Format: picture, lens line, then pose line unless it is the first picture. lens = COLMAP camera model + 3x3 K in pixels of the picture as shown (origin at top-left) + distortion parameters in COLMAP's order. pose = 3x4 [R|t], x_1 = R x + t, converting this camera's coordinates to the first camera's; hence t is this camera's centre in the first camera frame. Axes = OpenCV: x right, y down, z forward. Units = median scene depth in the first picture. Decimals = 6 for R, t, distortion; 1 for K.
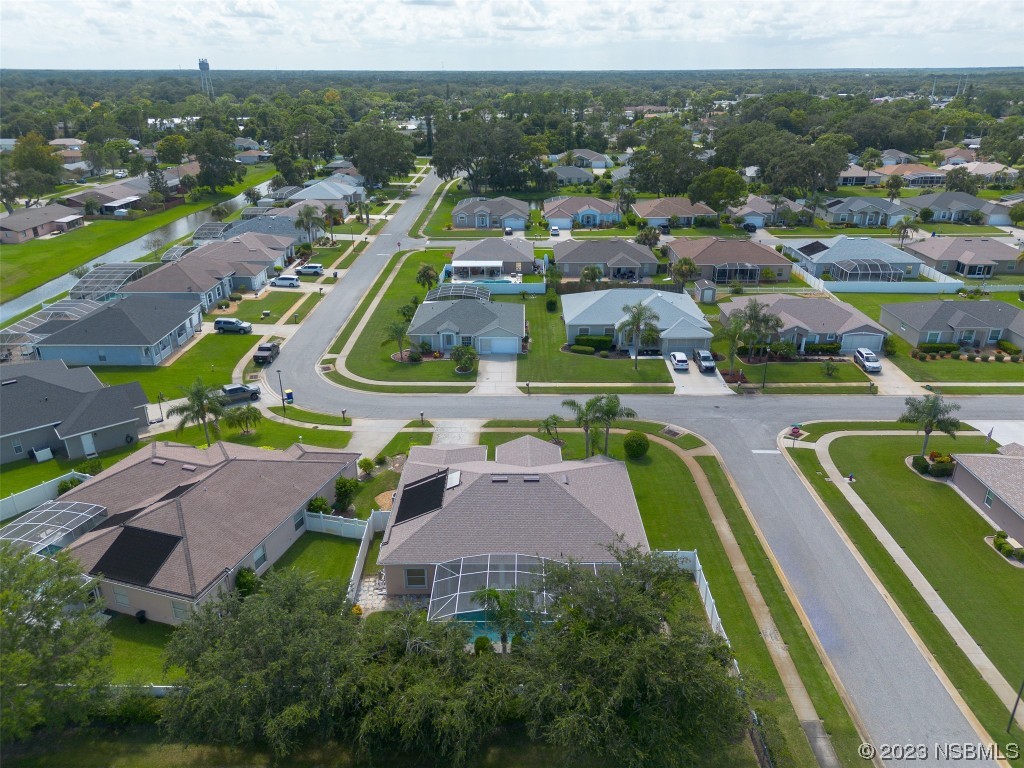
lens RADIAL K [[724.3, 0, 512.6], [0, 724.3, 386.5], [0, 0, 1]] dist [0.055337, -0.046542]
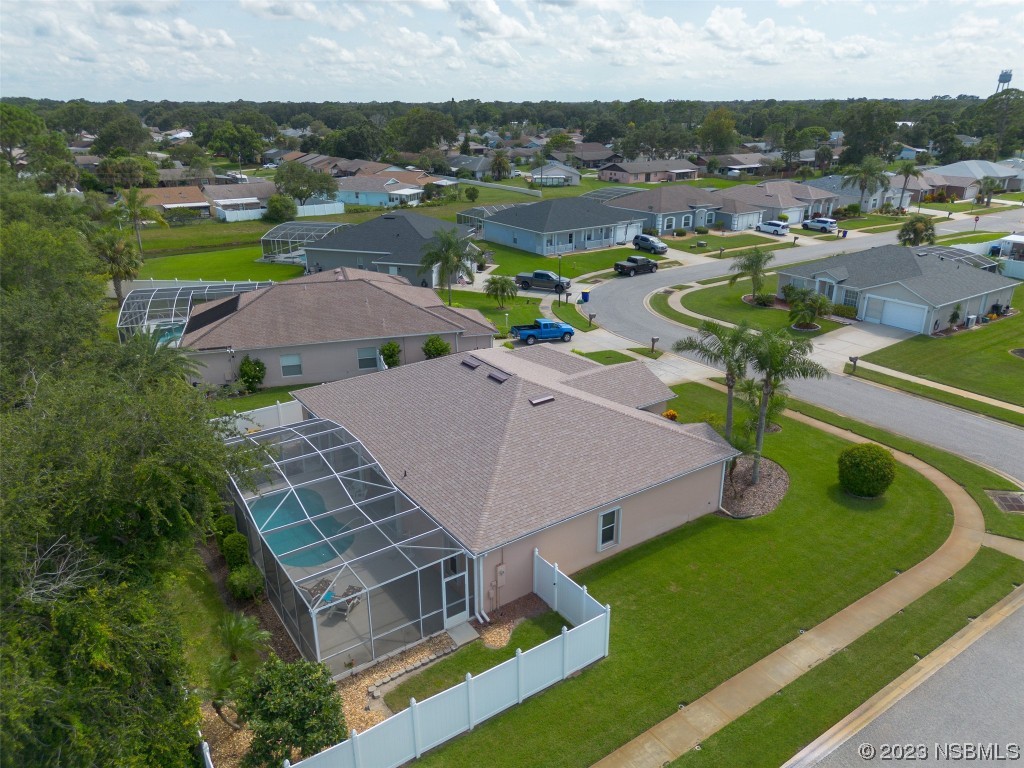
lens RADIAL K [[724.3, 0, 512.6], [0, 724.3, 386.5], [0, 0, 1]] dist [0.055337, -0.046542]
pose [[0.571716, 0.297075, -0.764779, 0.312619], [-0.324869, 0.937925, 0.121475, 0.034304], [0.753393, 0.179003, 0.632738, 0.379454]]
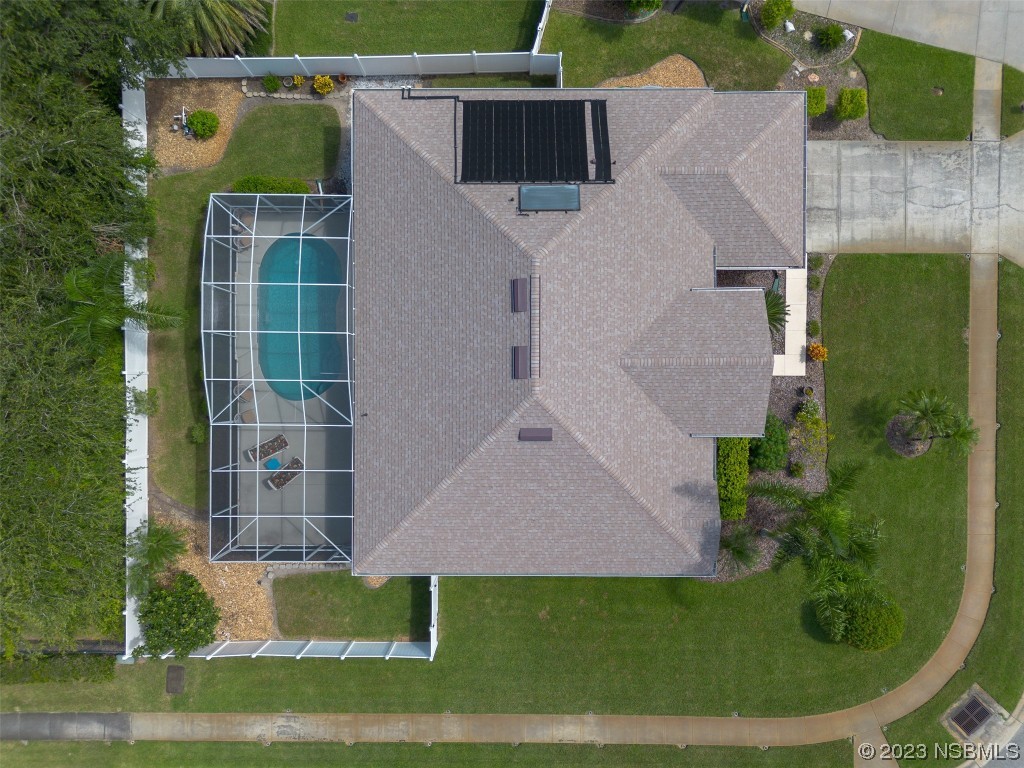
lens RADIAL K [[724.3, 0, 512.6], [0, 724.3, 386.5], [0, 0, 1]] dist [0.055337, -0.046542]
pose [[0.000244, 0.999999, -0.001464, 0.026030], [-0.391624, 0.001443, 0.920124, -0.185248], [0.920125, 0.000349, 0.391624, 0.498179]]
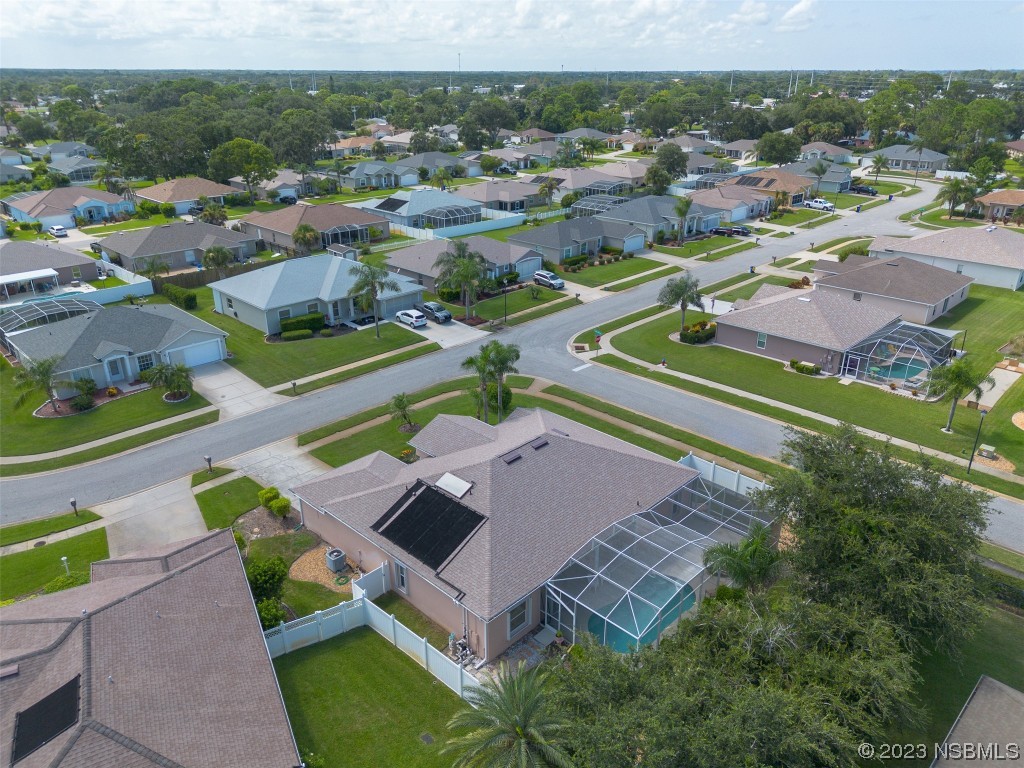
lens RADIAL K [[724.3, 0, 512.6], [0, 724.3, 386.5], [0, 0, 1]] dist [0.055337, -0.046542]
pose [[0.695838, -0.283003, 0.660090, -0.308700], [0.284400, 0.952537, 0.108583, -0.017063], [-0.659489, 0.112173, 0.743298, 0.257643]]
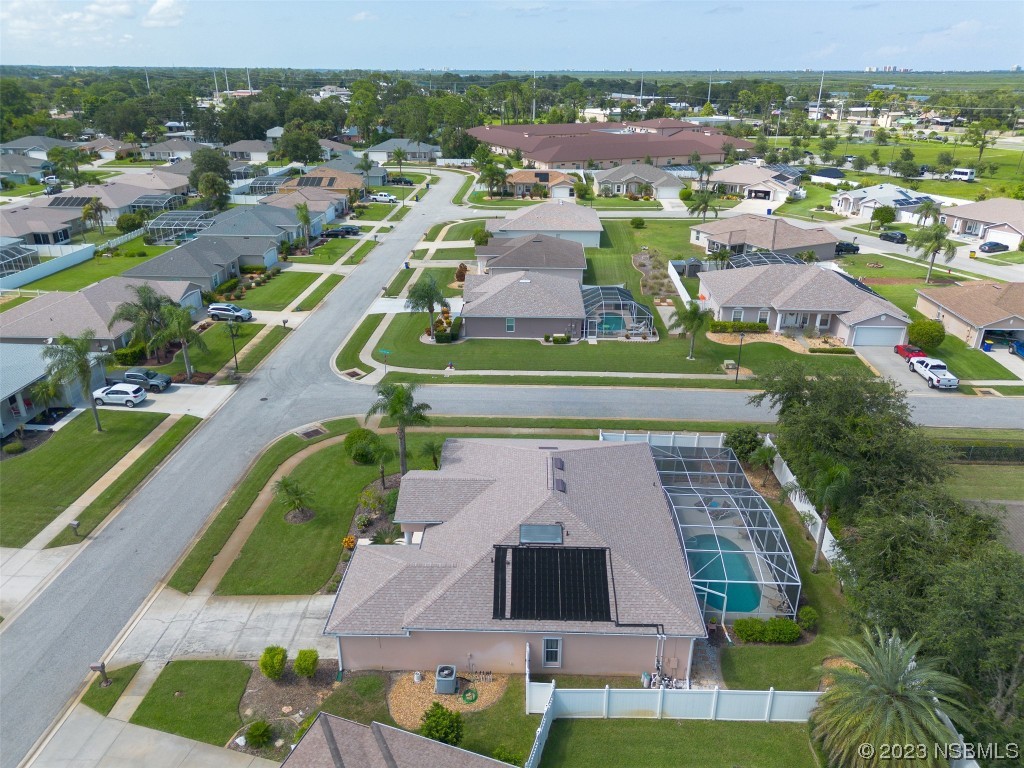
lens RADIAL K [[724.3, 0, 512.6], [0, 724.3, 386.5], [0, 0, 1]] dist [0.055337, -0.046542]
pose [[0.030650, -0.396356, 0.917585, -0.399437], [0.394665, 0.848222, 0.353211, -0.143908], [-0.918314, 0.351313, 0.182426, 0.537315]]
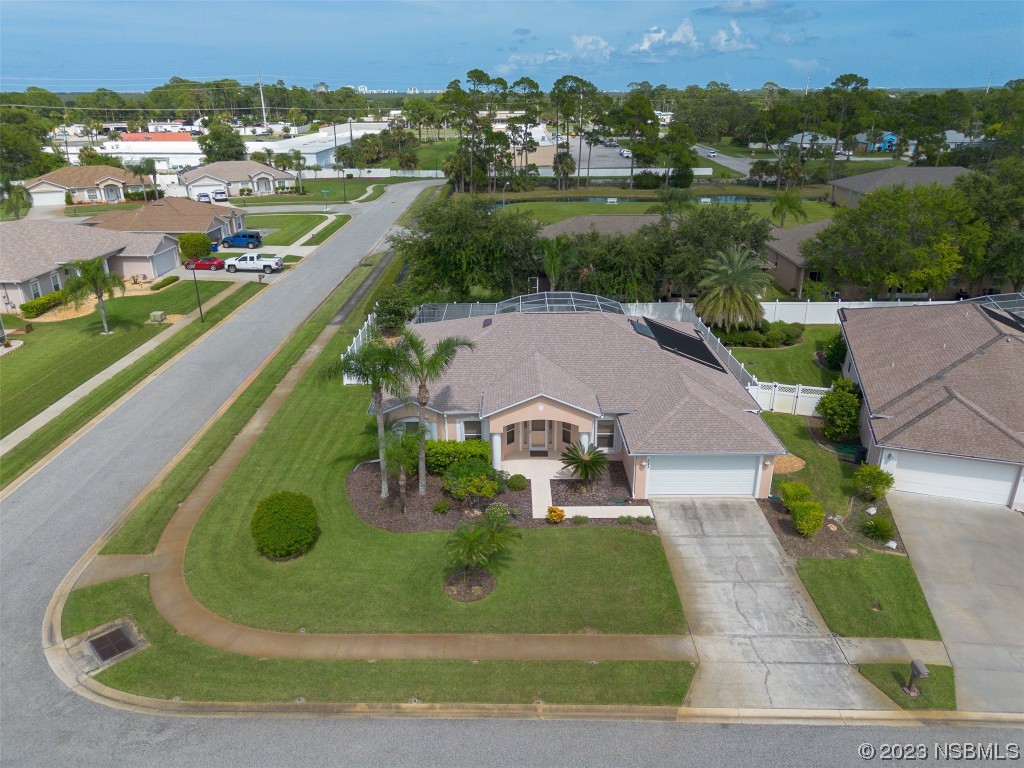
lens RADIAL K [[724.3, 0, 512.6], [0, 724.3, 386.5], [0, 0, 1]] dist [0.055337, -0.046542]
pose [[-0.999960, 0.008721, -0.002116, 0.030328], [0.004606, 0.701142, 0.713007, -0.214591], [0.007701, 0.712968, -0.701154, 0.967325]]
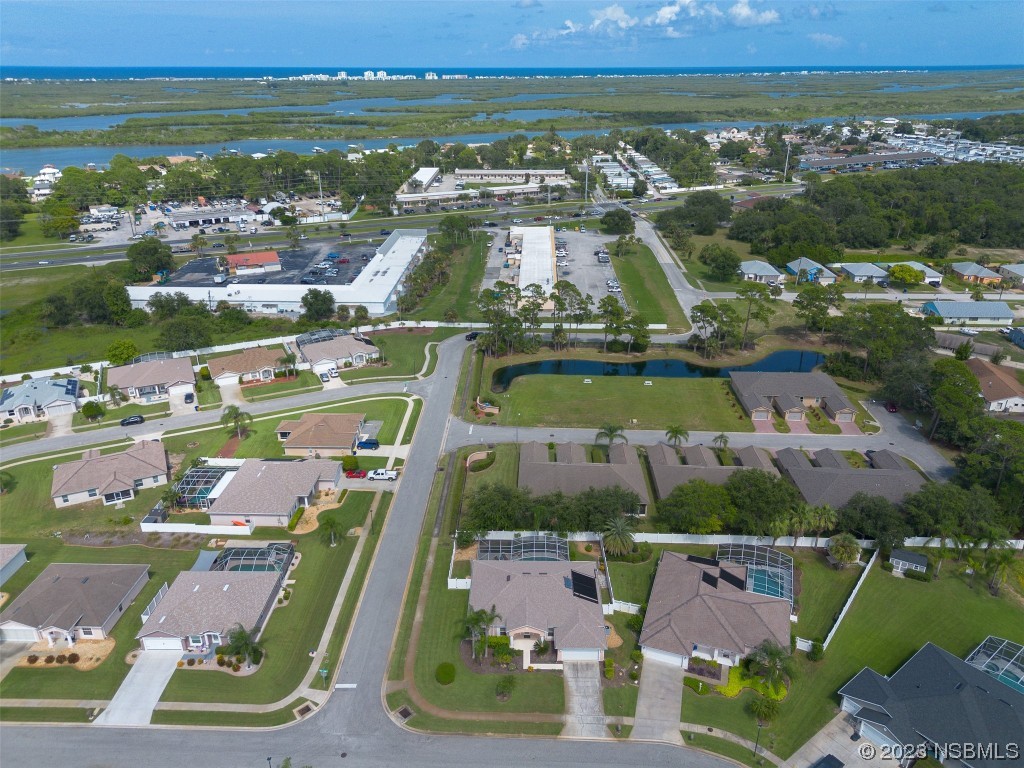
lens RADIAL K [[724.3, 0, 512.6], [0, 724.3, 386.5], [0, 0, 1]] dist [0.055337, -0.046542]
pose [[-0.999821, -0.002862, 0.018722, 0.017130], [0.011783, 0.679915, 0.733197, -0.995732], [-0.014828, 0.733286, -0.679759, 1.194315]]
